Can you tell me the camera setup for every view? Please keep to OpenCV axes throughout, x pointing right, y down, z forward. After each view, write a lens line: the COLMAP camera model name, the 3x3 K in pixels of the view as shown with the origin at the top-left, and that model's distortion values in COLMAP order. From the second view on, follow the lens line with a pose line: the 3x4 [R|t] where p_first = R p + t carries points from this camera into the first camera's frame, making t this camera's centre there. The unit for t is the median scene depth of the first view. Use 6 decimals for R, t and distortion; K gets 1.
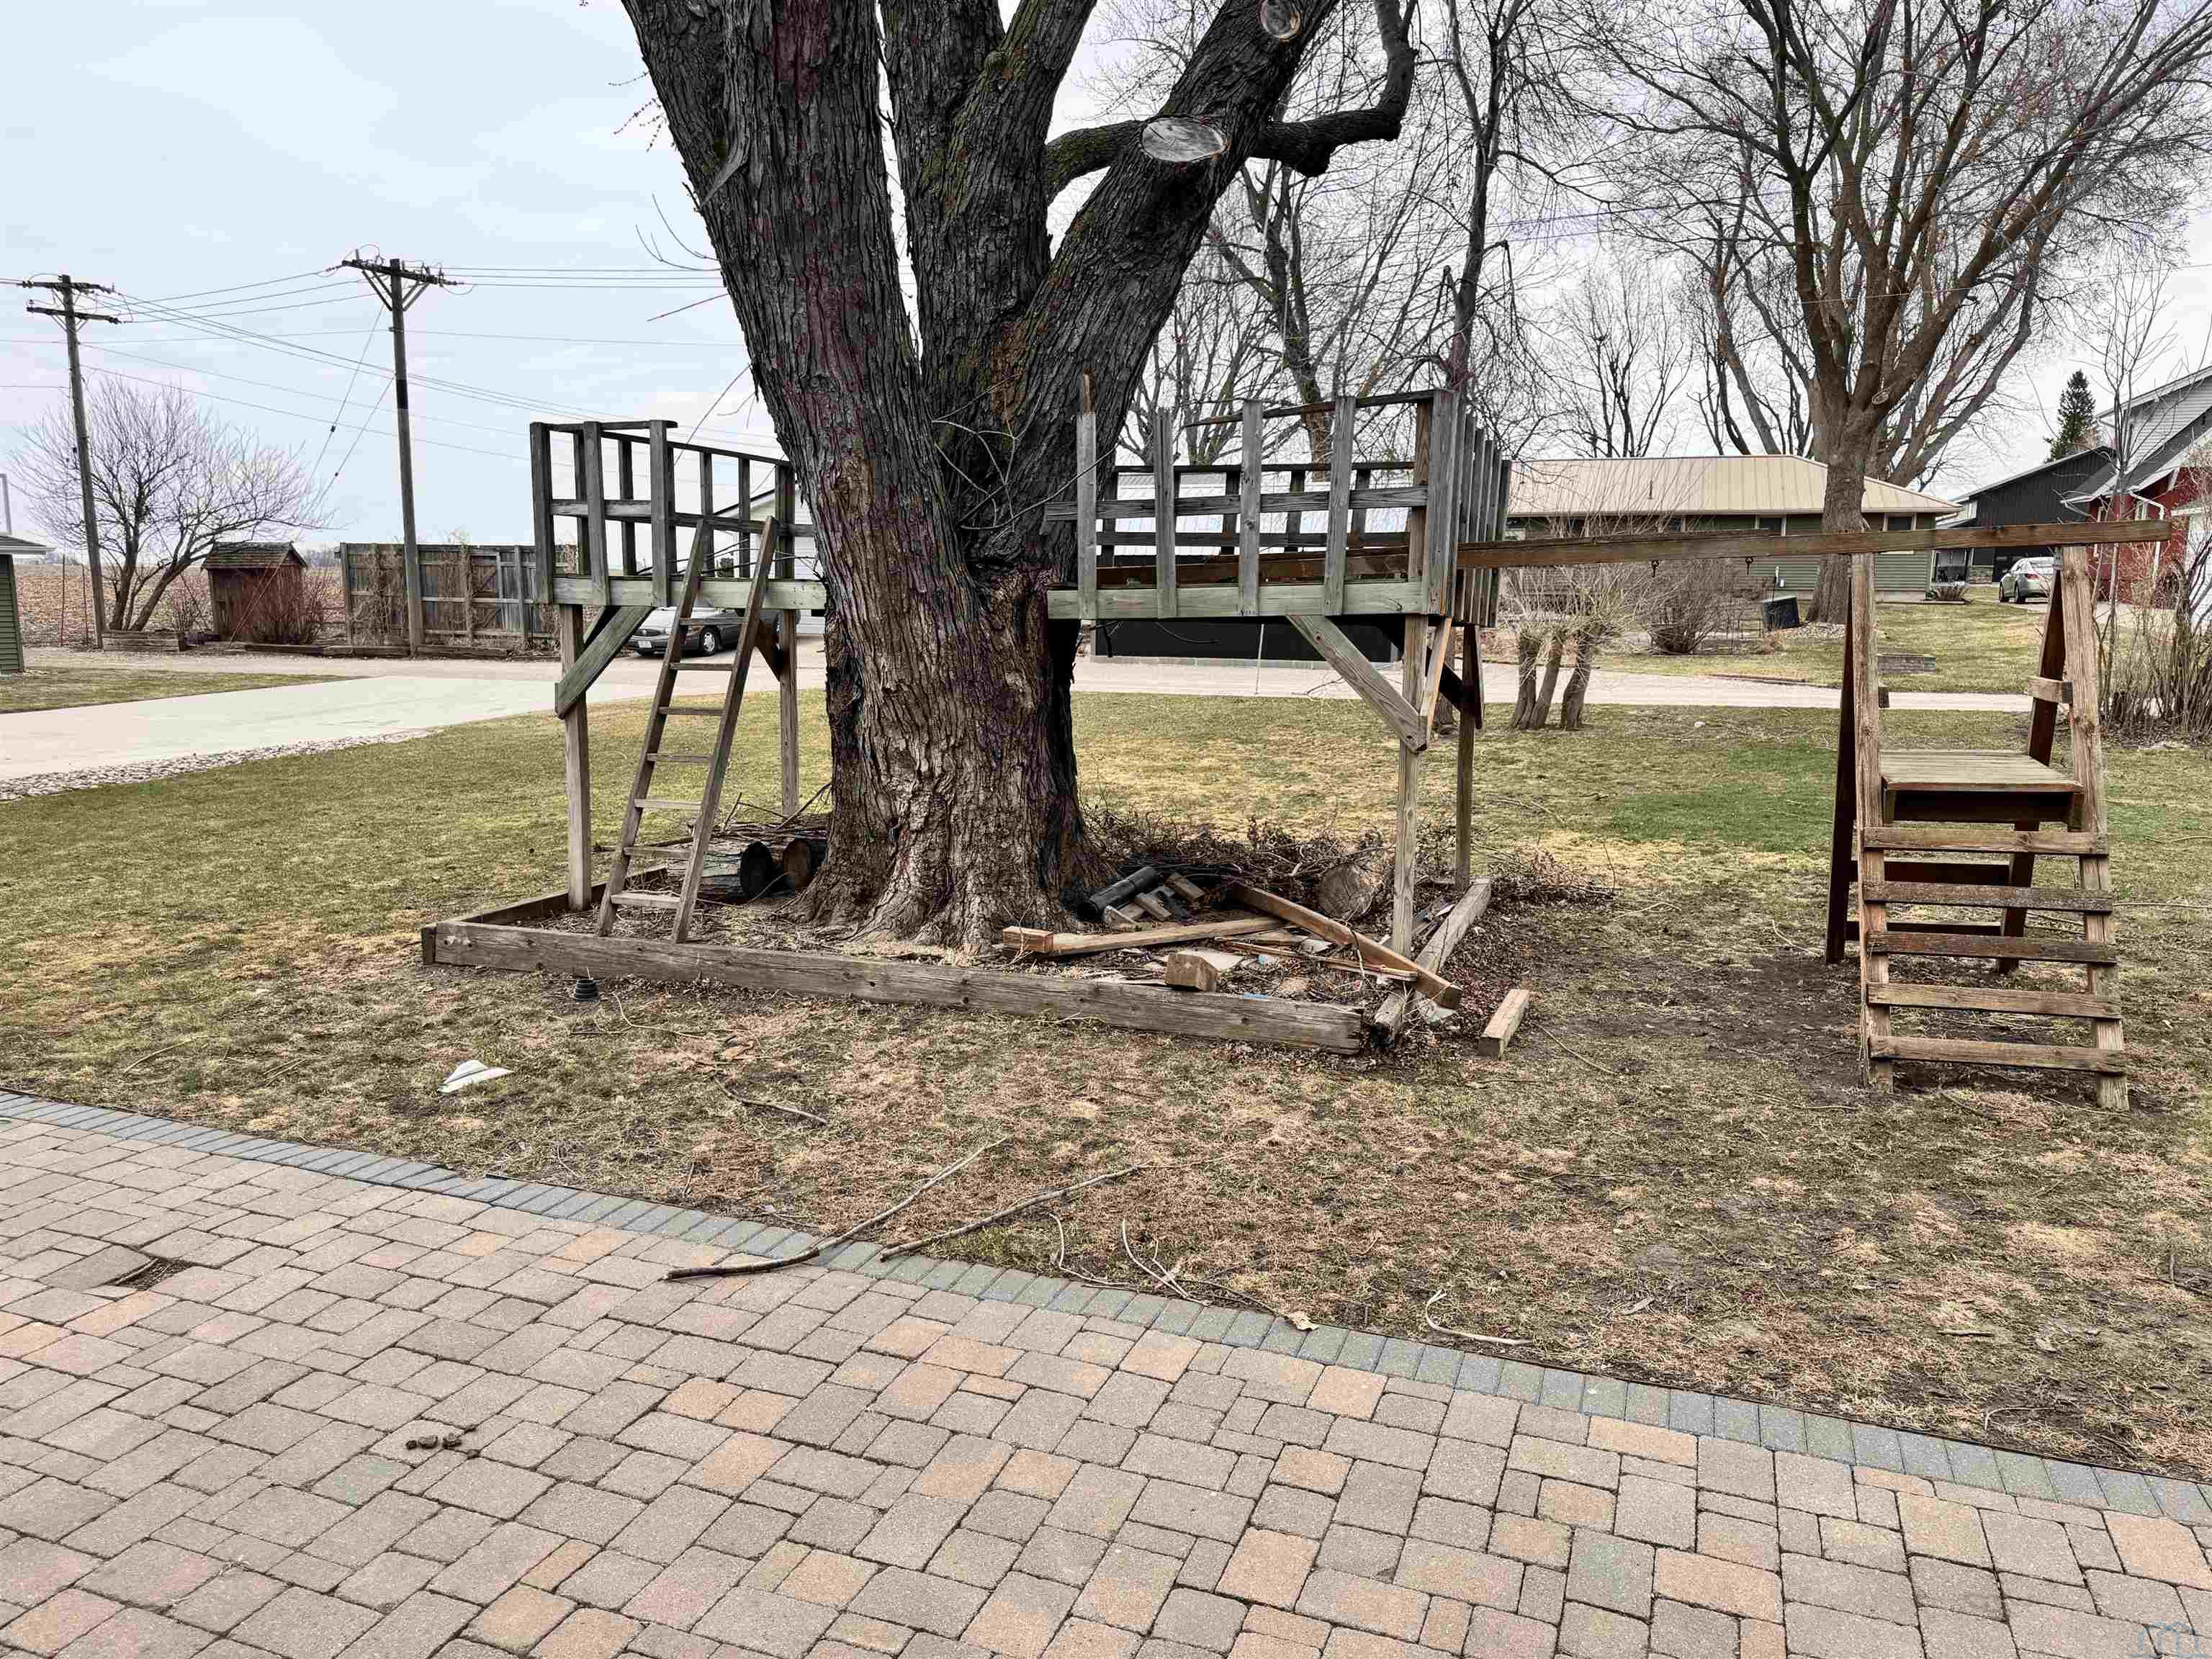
lens RADIAL K [[1536.2, 0, 1114.5], [0, 1536.2, 828.4], [0, 0, 1]] dist [0.131024, -0.204054]
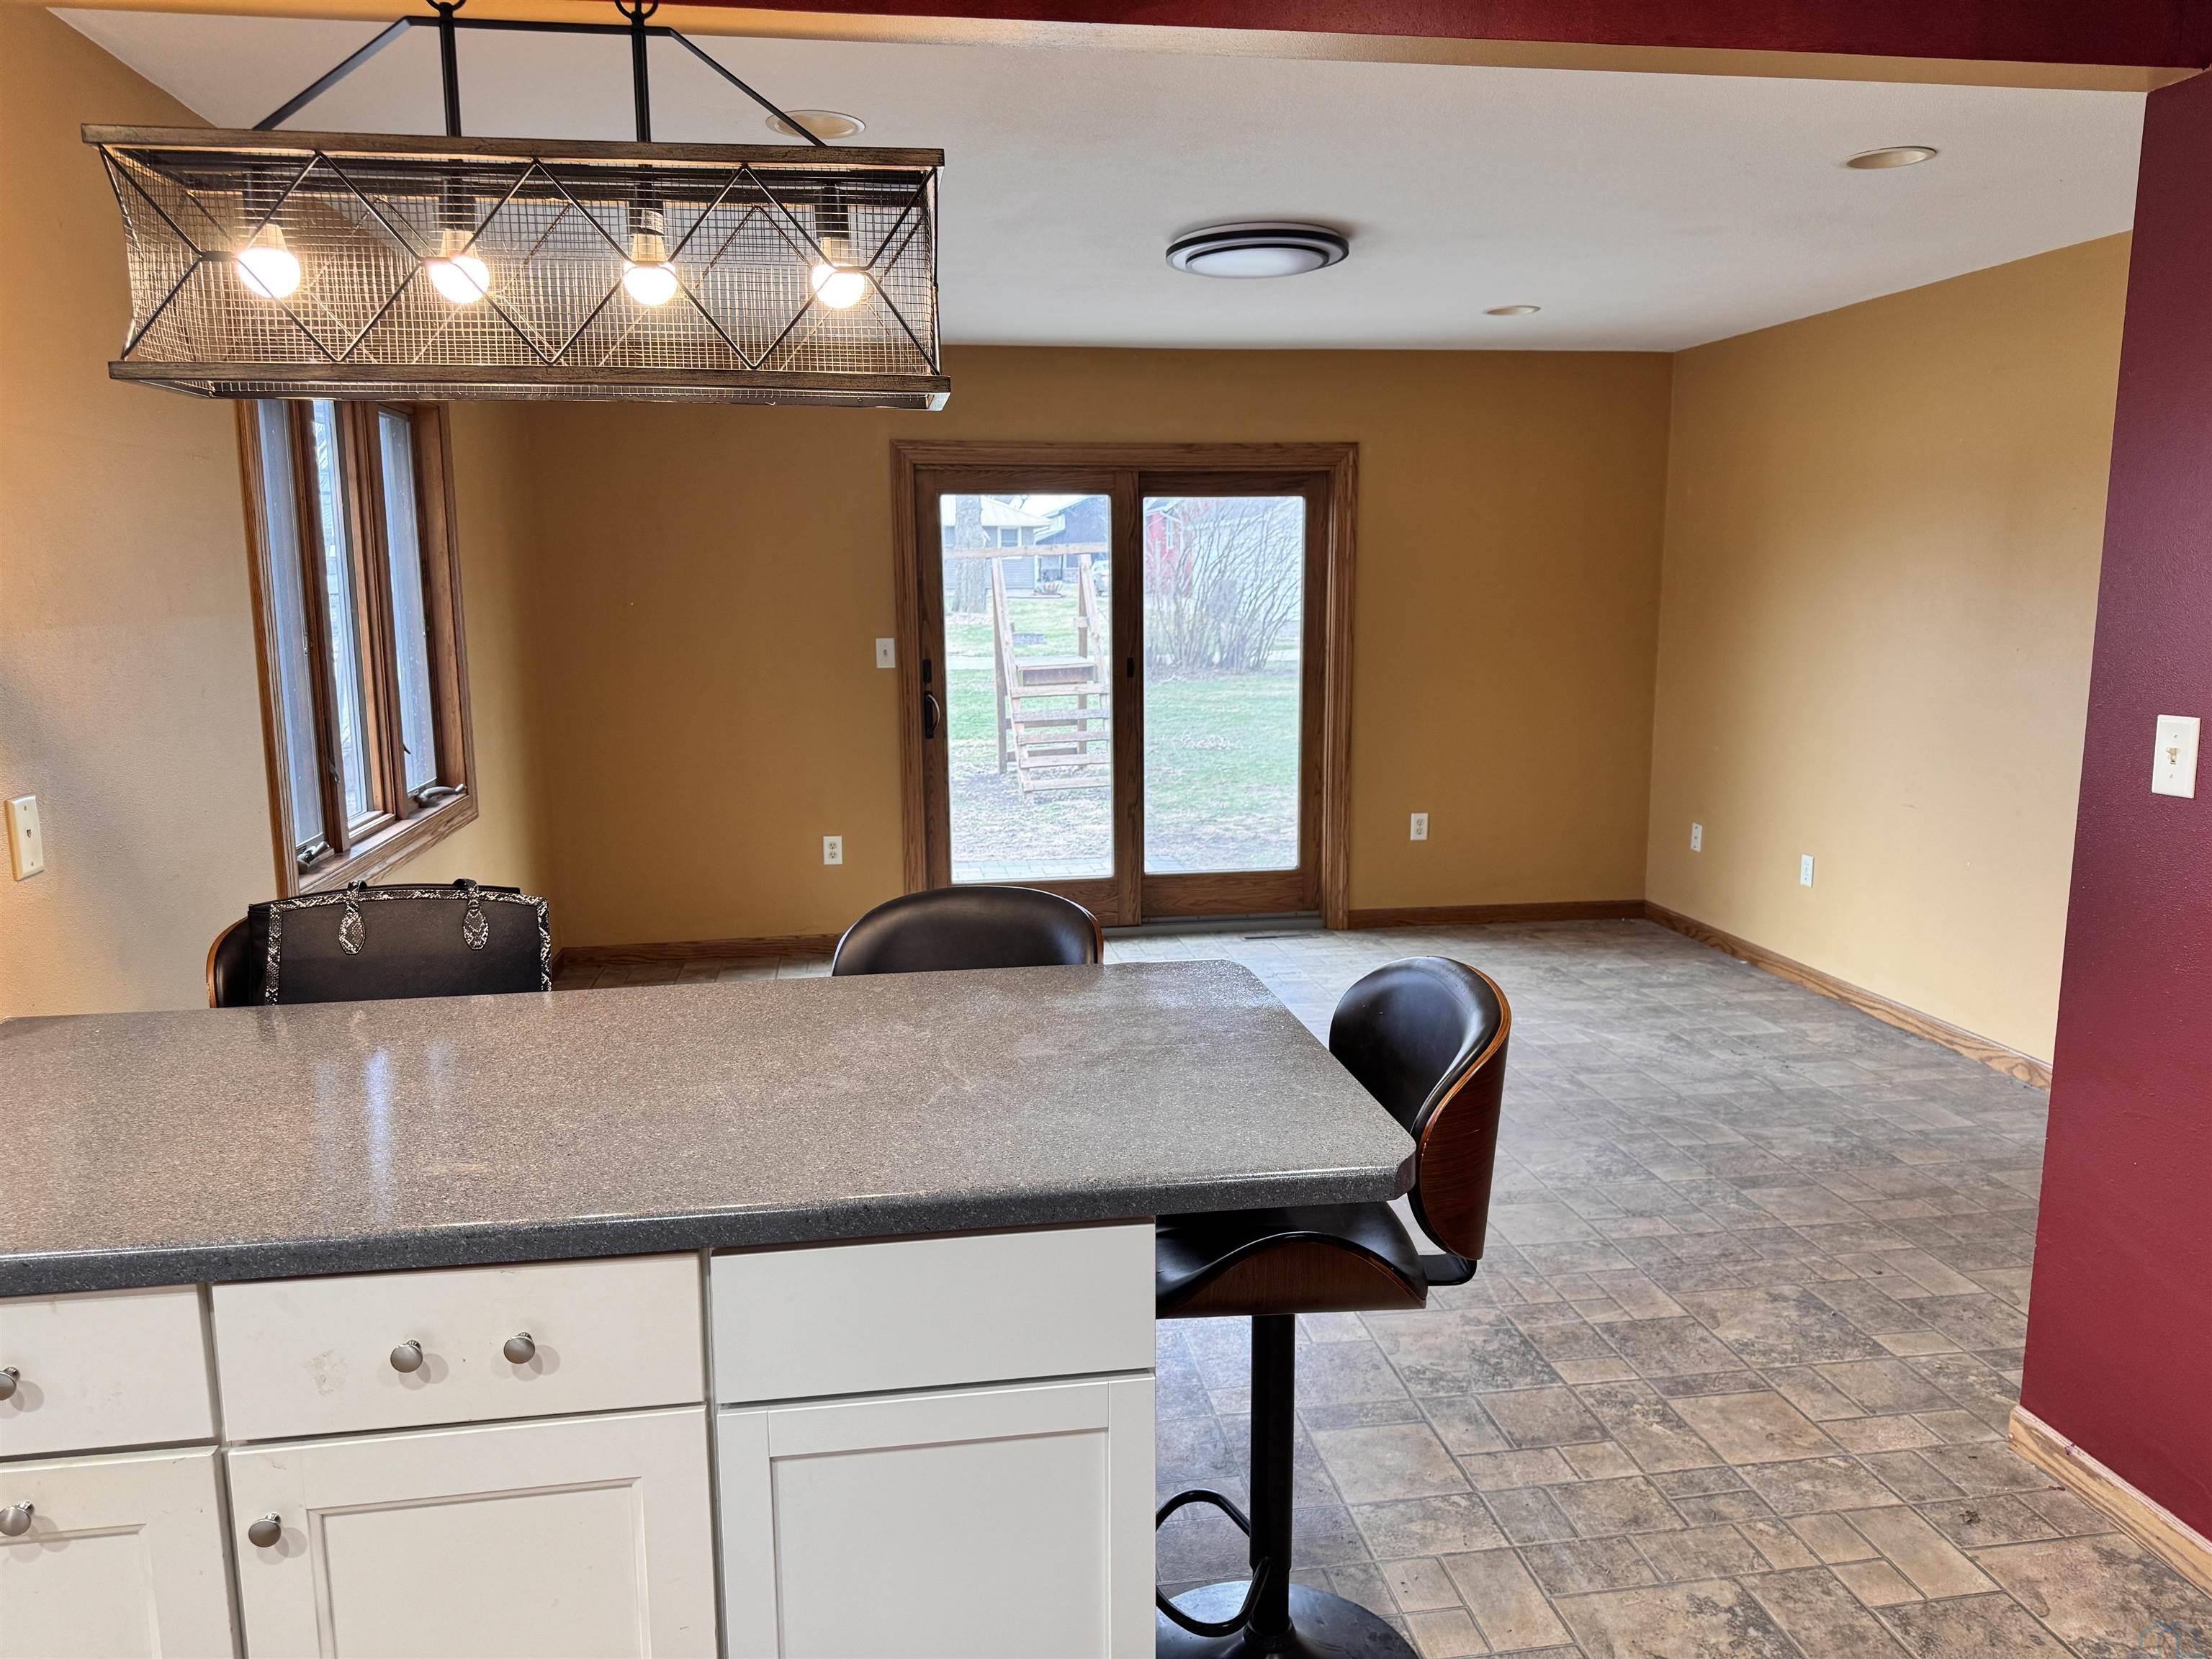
lens RADIAL K [[1536.2, 0, 1114.5], [0, 1536.2, 828.4], [0, 0, 1]] dist [0.131024, -0.204054]
pose [[0.865704, -0.086870, 0.492960, -0.343965], [0.087197, 0.995940, 0.022377, 0.120760], [-0.492902, 0.023612, 0.869764, -0.677469]]
